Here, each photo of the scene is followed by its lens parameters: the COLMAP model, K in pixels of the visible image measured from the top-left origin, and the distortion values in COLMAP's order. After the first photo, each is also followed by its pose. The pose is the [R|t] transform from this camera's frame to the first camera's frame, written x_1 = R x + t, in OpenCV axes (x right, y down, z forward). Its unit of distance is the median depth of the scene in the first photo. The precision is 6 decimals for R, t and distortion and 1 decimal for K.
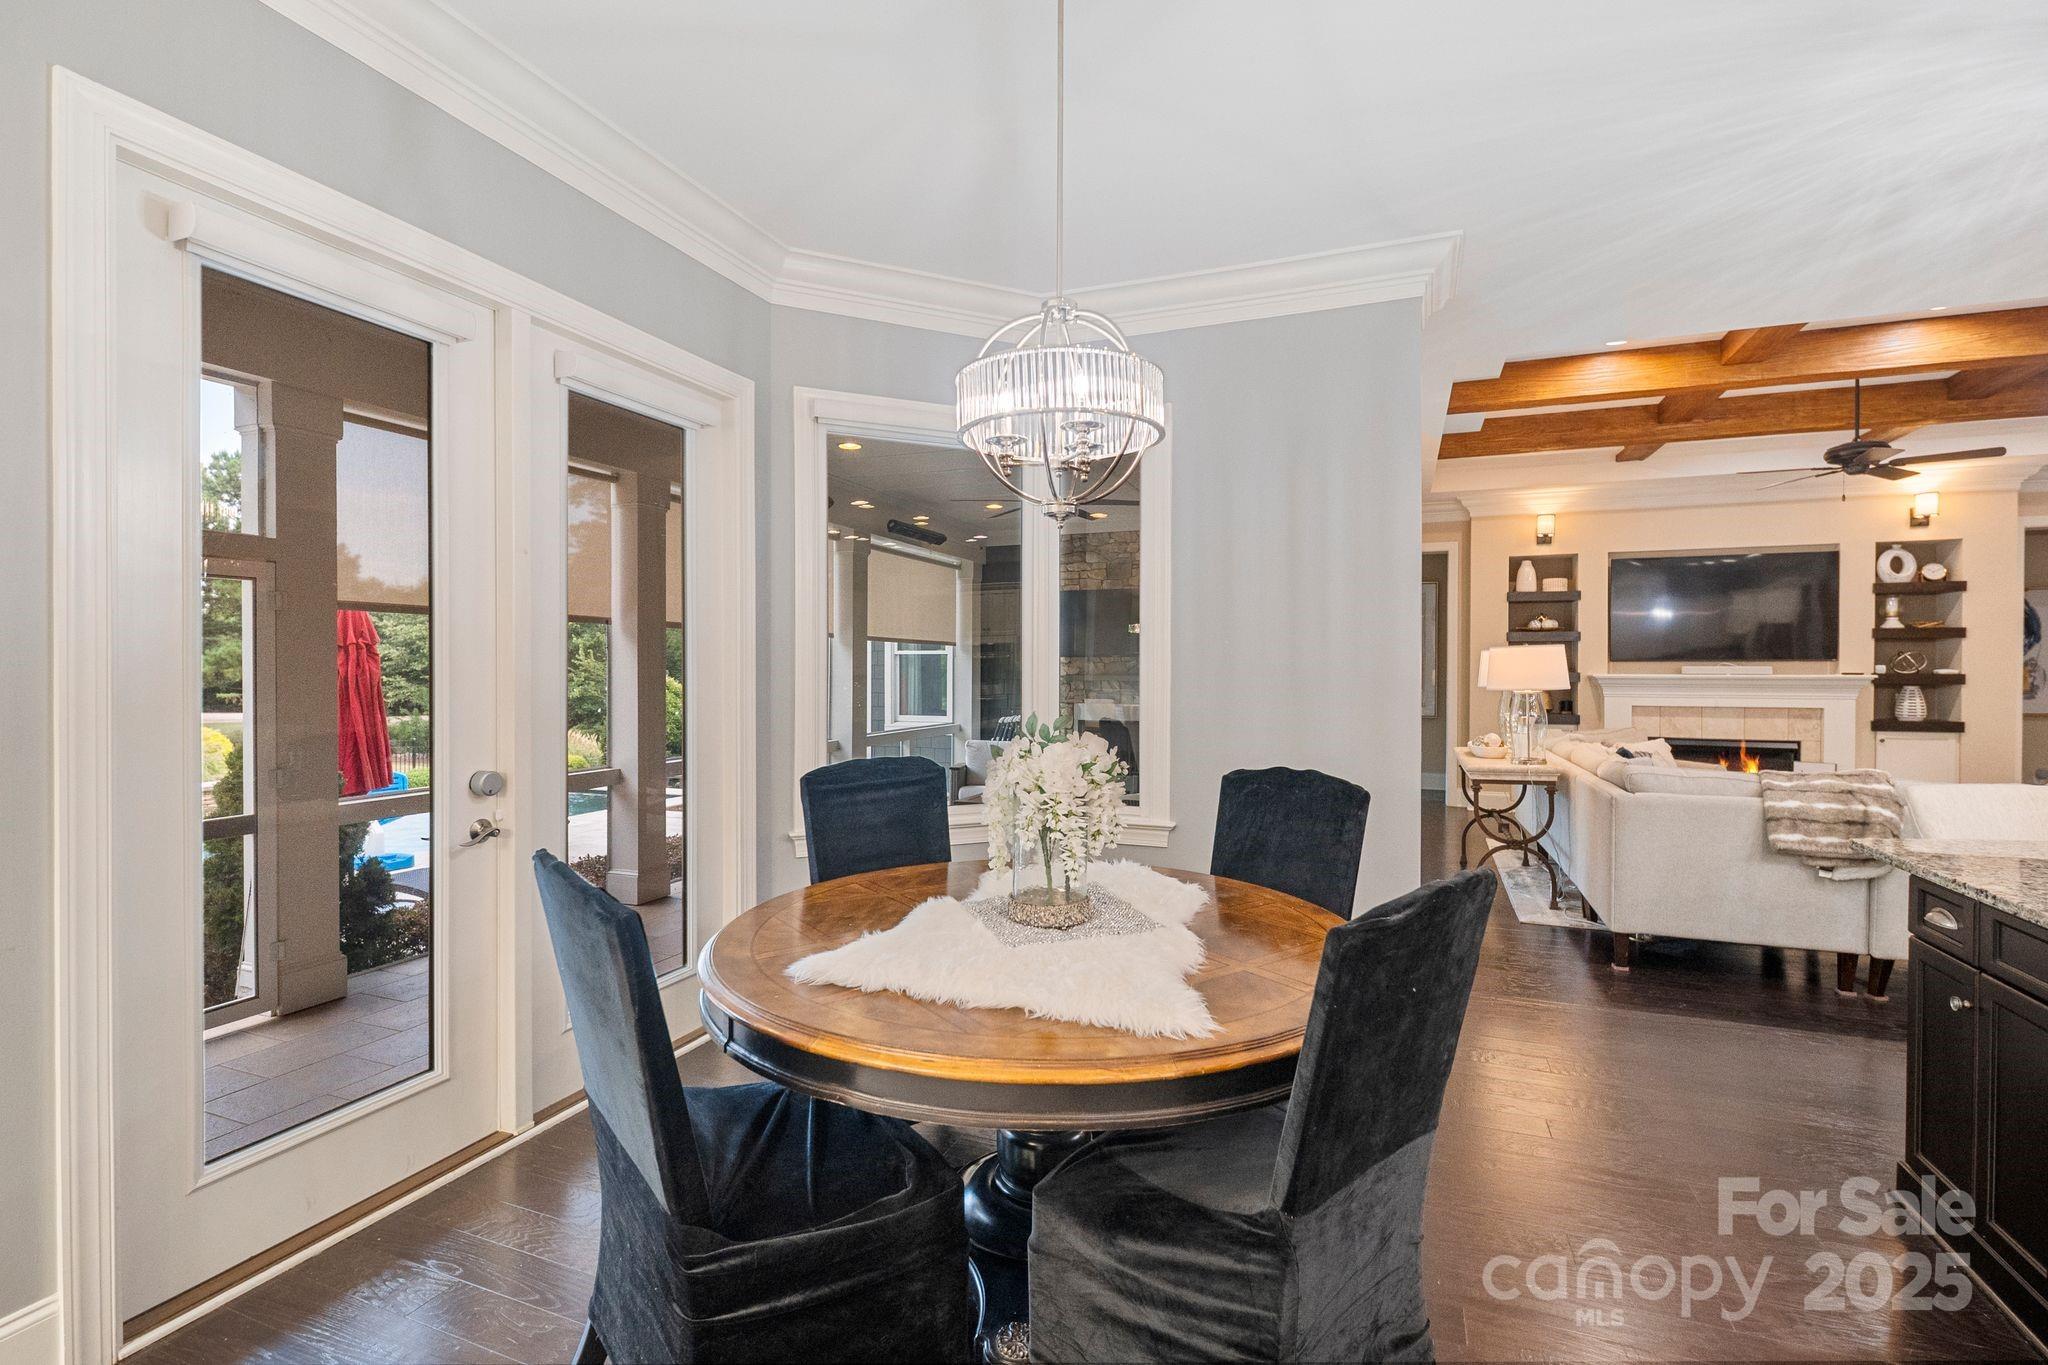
lens RADIAL K [[925.3, 0, 1024.1], [0, 925.3, 675.8], [0, 0, 1]] dist [-0.005758, -0.001589]
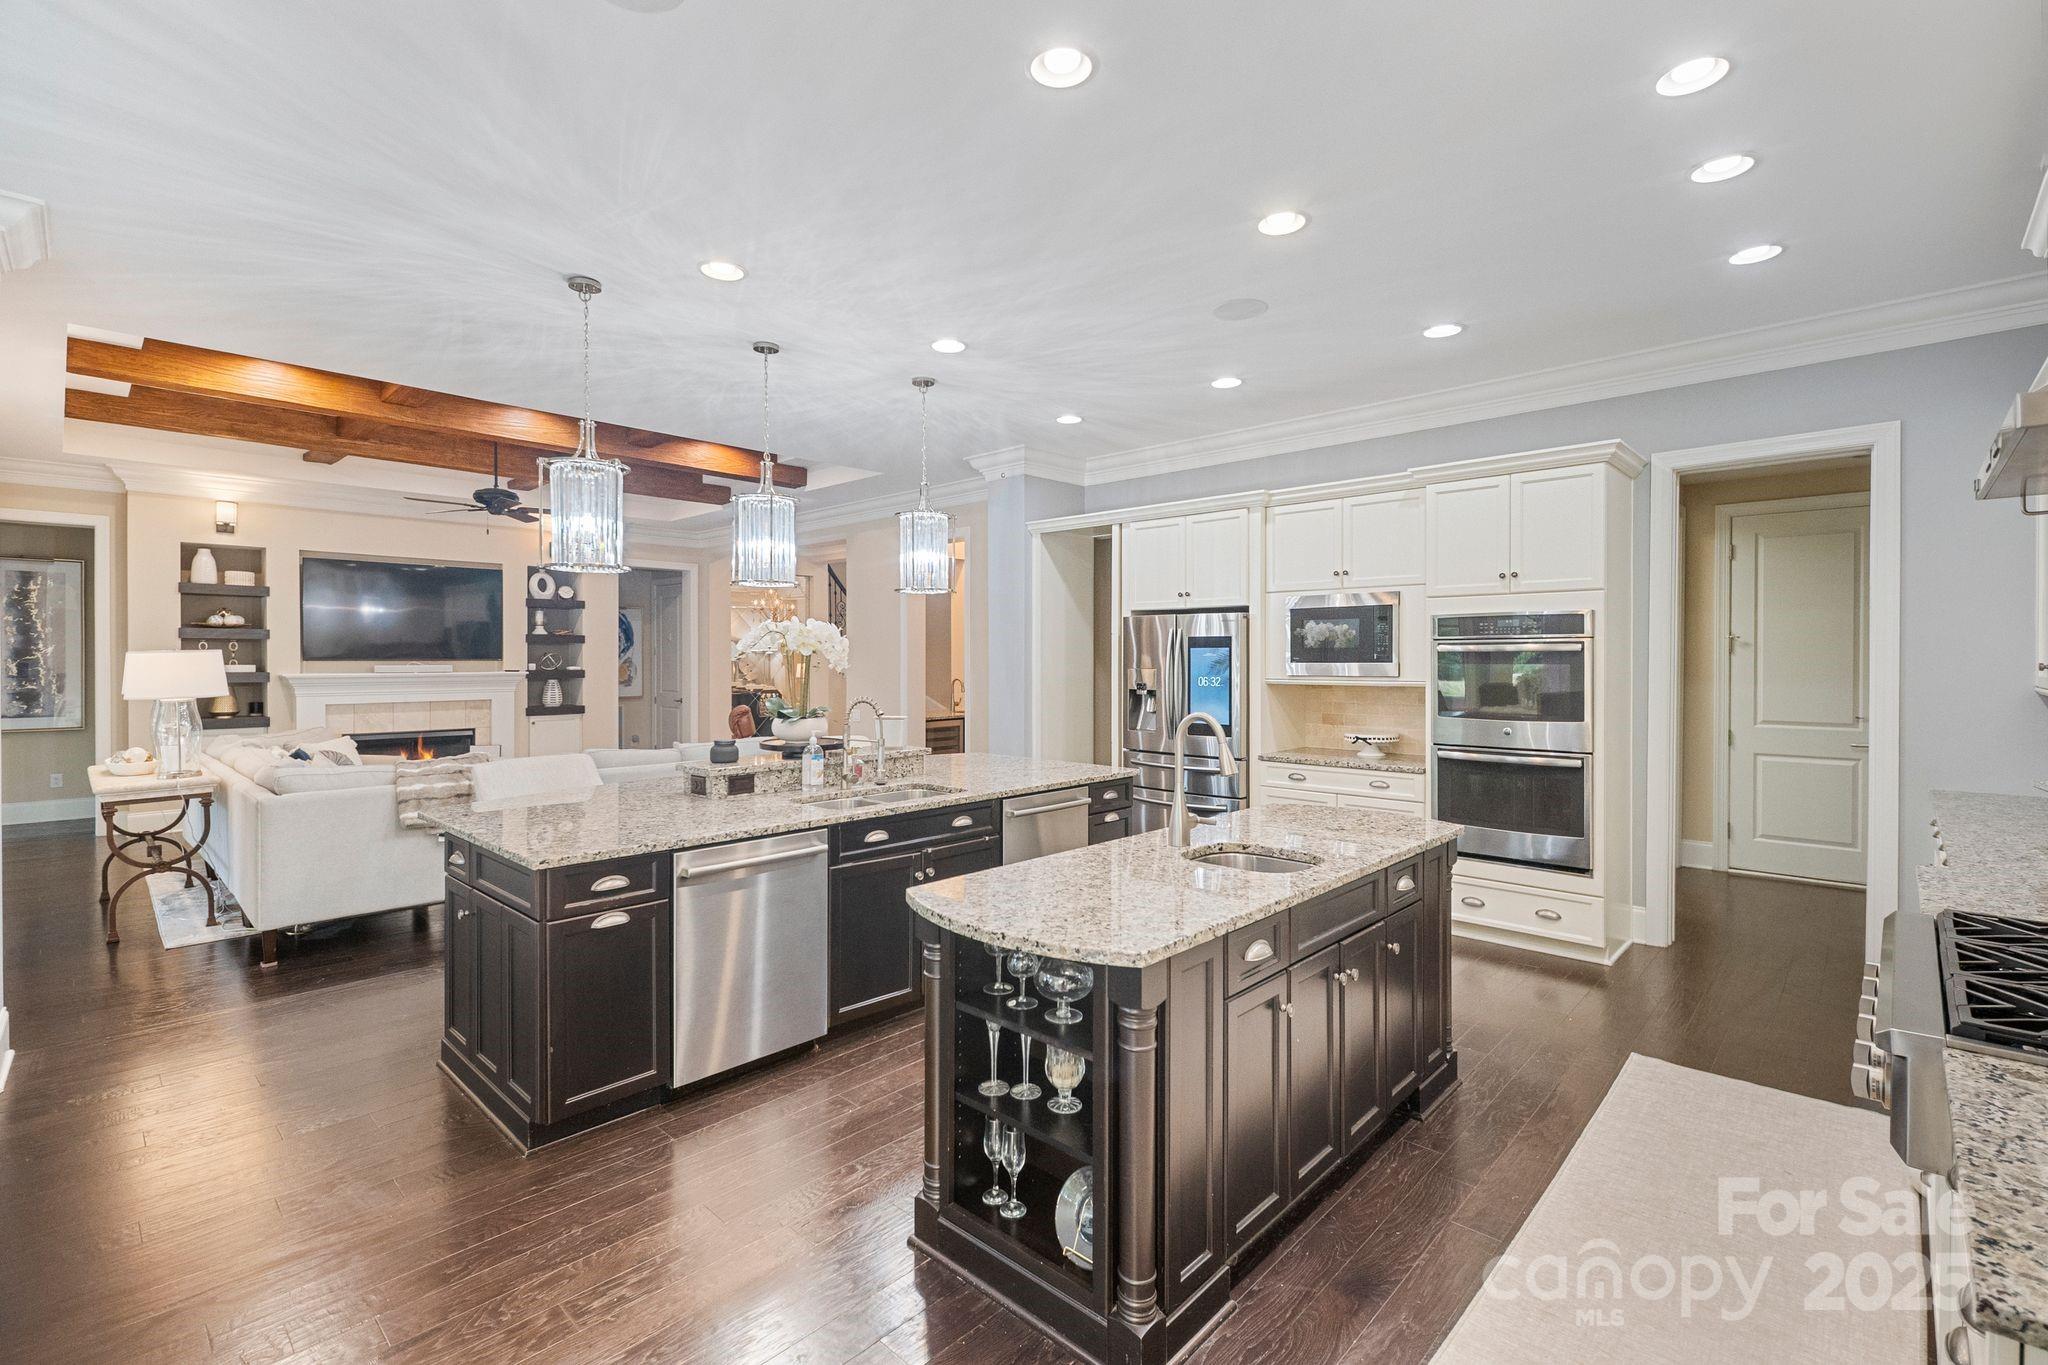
lens RADIAL K [[925.3, 0, 1031.2], [0, 925.3, 665.9], [0, 0, 1]] dist [-0.005758, -0.001589]
pose [[0.359198, -0.011168, 0.933195, -0.007348], [0.011060, 0.999909, 0.007709, -0.011208], [-0.933196, 0.007552, 0.359289, -0.104105]]
